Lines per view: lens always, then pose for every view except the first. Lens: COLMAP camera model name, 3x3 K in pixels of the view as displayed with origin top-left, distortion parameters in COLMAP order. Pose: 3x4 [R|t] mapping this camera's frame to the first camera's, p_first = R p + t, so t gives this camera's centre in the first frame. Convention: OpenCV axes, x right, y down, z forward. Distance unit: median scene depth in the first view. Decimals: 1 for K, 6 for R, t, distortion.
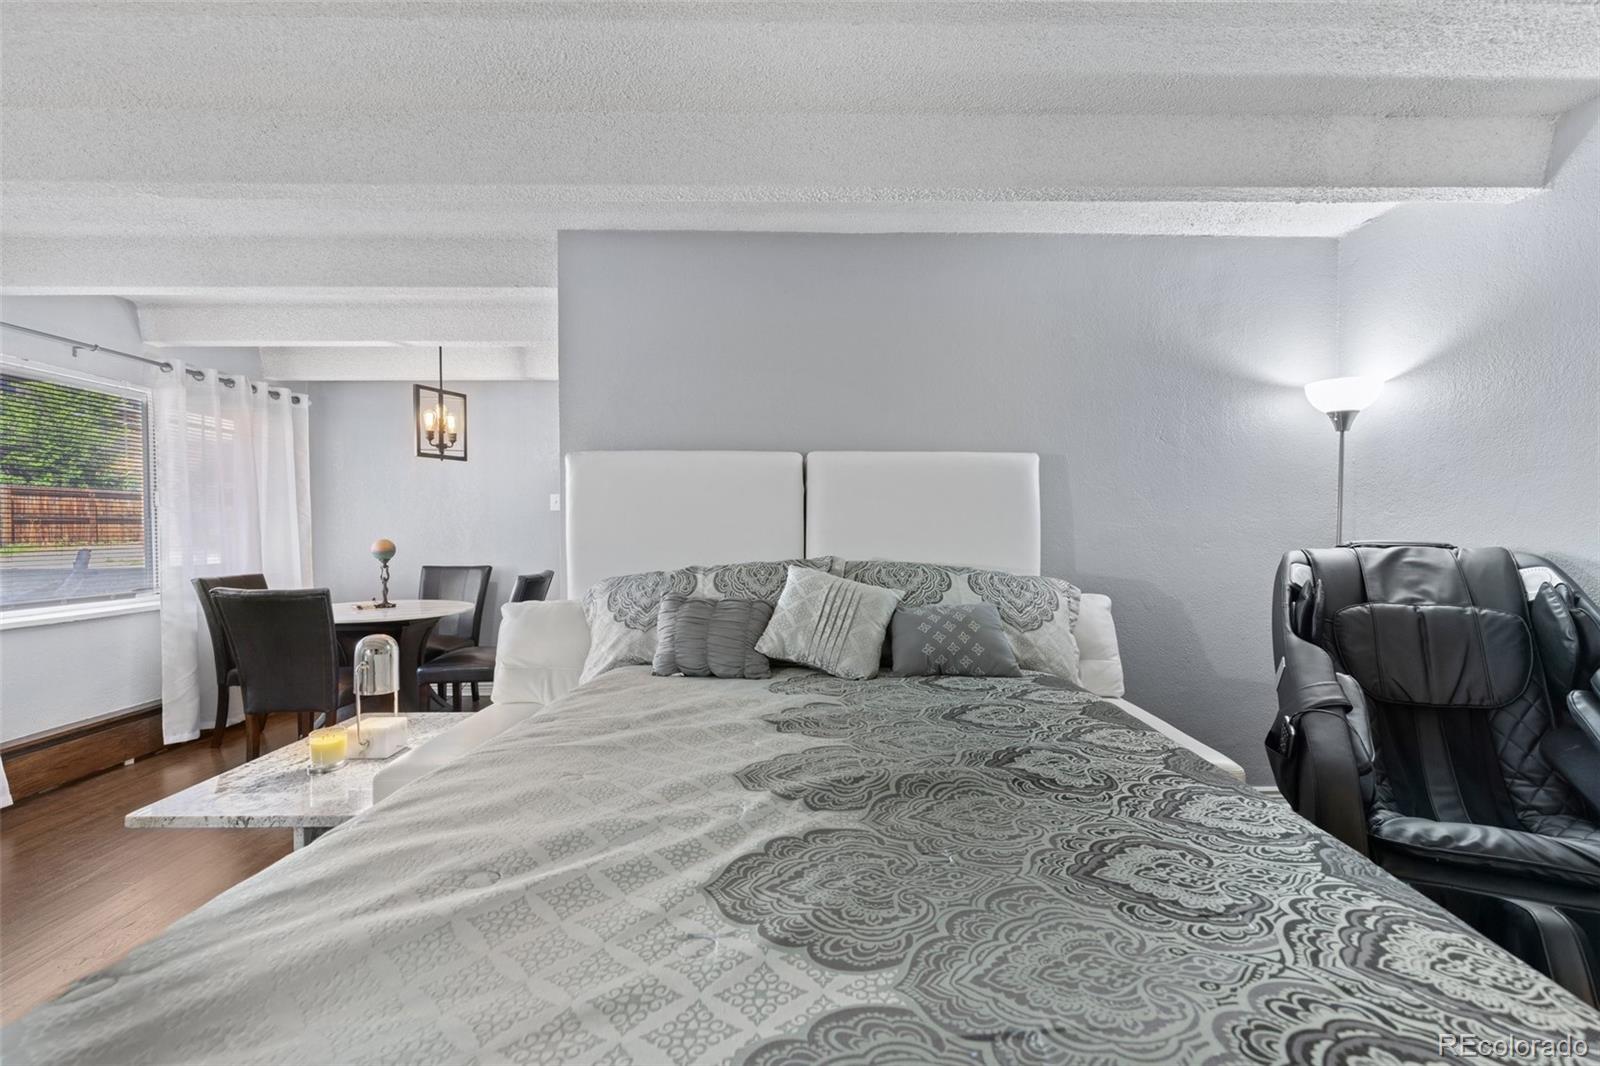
lens RADIAL K [[725.0, 0, 800.0], [0, 725.0, 533.0], [0, 0, 1]] dist [0.002309, 0.000437]
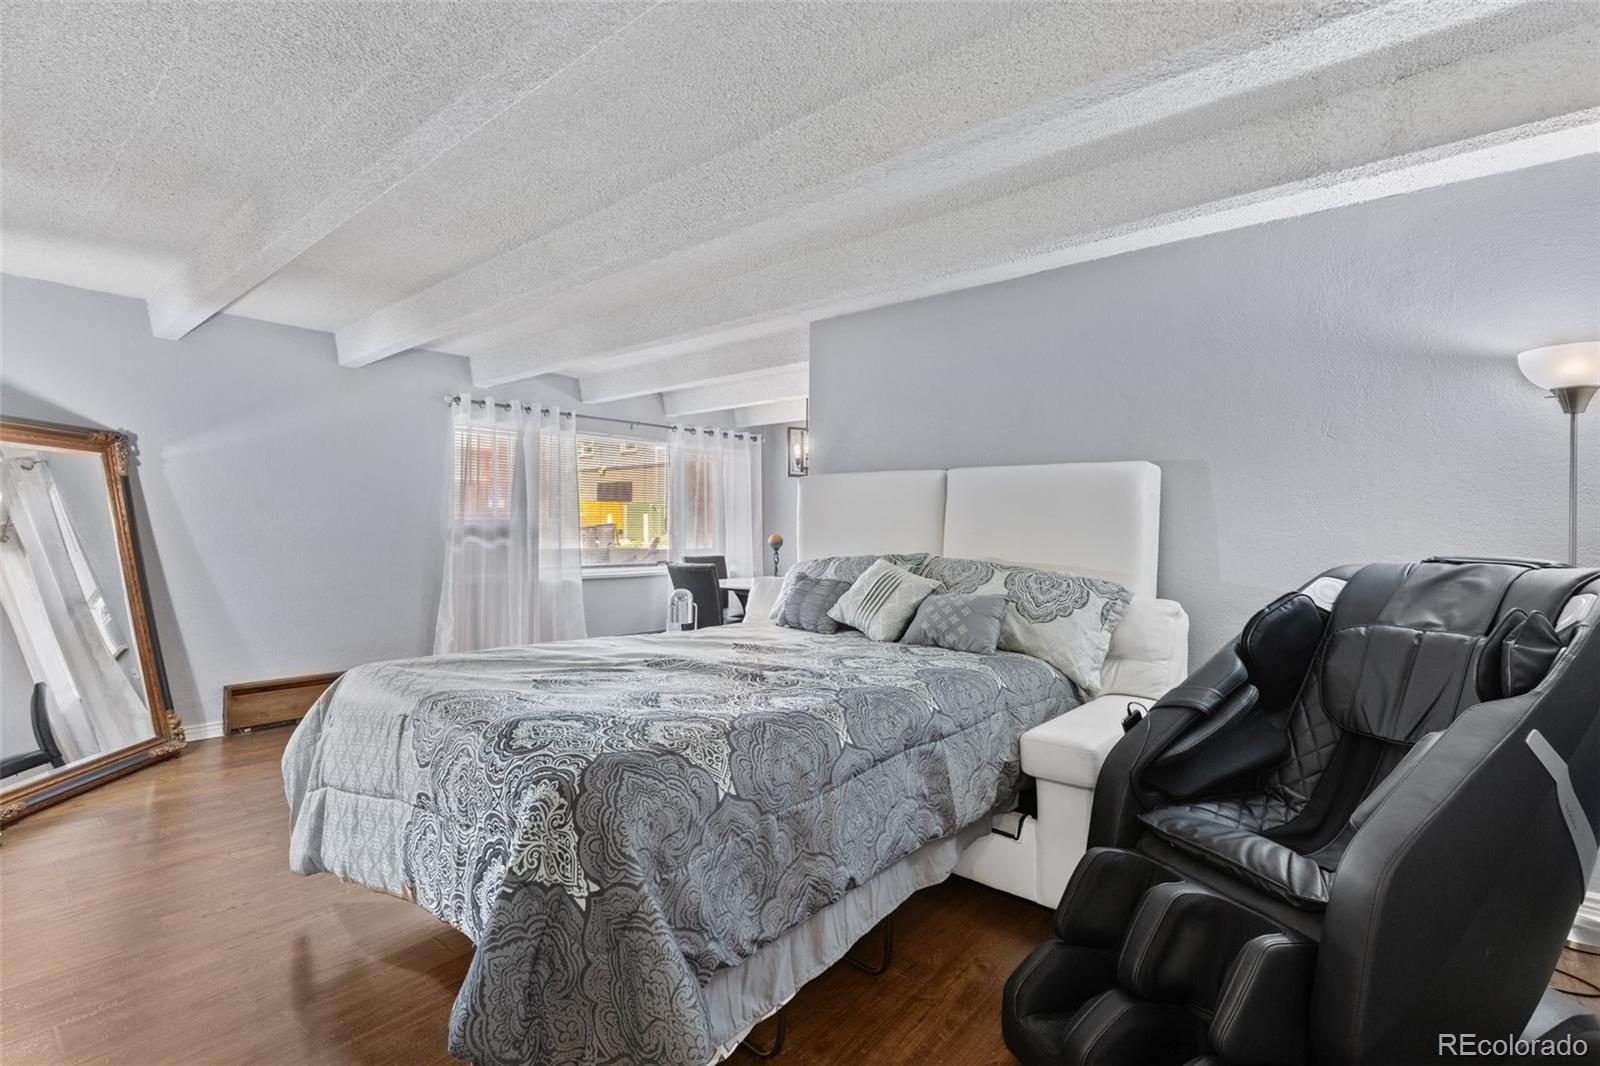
lens RADIAL K [[753.5, 0, 799.0], [0, 753.5, 505.7], [0, 0, 1]] dist [-0.001180, -0.000209]
pose [[0.745445, -0.008619, -0.666512, 0.666485], [-0.013539, 0.999514, -0.028068, -0.010296], [0.666430, 0.029947, 0.744966, -0.124884]]
